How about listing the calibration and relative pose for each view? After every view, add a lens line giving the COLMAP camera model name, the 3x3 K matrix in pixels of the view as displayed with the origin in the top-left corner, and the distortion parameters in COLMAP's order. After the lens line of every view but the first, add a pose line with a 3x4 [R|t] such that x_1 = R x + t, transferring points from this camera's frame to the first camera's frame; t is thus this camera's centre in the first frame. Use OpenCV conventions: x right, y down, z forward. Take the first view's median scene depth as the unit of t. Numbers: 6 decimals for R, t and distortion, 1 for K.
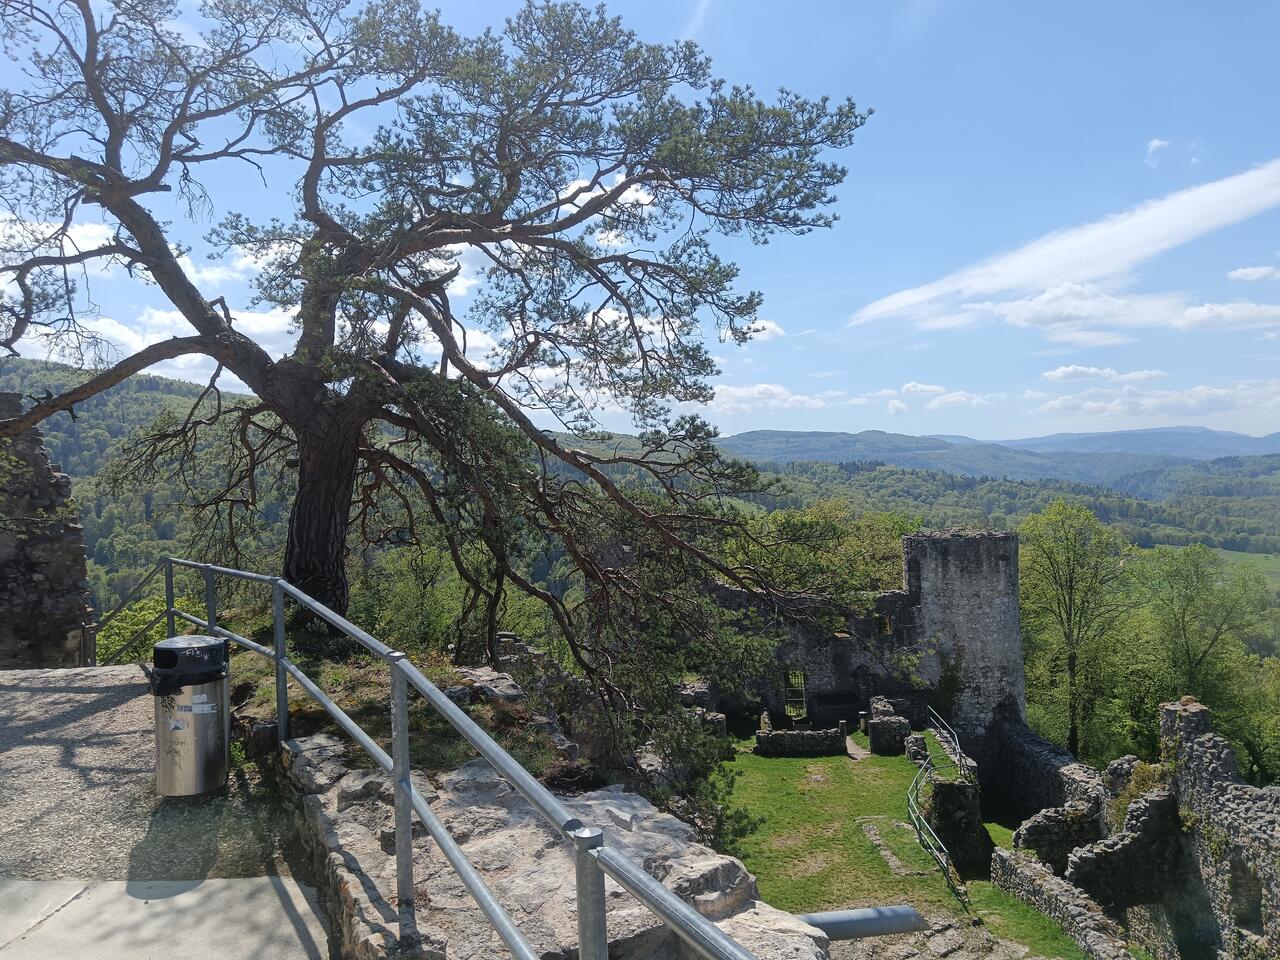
lens RADIAL K [[1004.6, 0, 645.5], [0, 1004.6, 474.5], [0, 0, 1]] dist [0.009121, 0.003950]
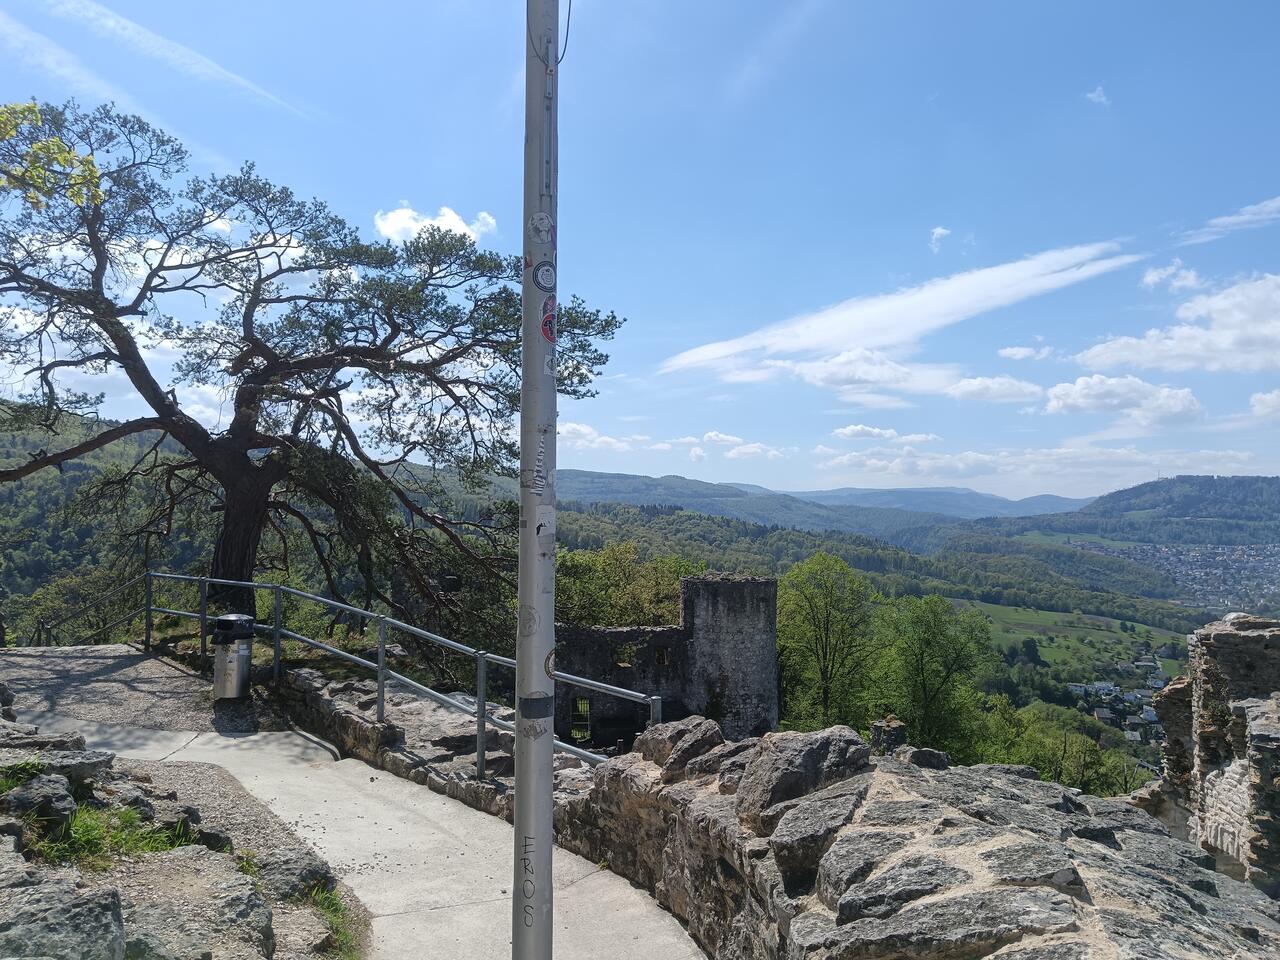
lens RADIAL K [[995.2, 0, 640.0], [0, 995.2, 480.0], [0, 0, 1]] dist [0.059802, -0.164305]
pose [[0.980800, 0.052361, 0.187858, -0.013799], [-0.046157, 0.998239, -0.037251, -0.009790], [-0.189477, 0.027864, 0.981490, -0.174565]]
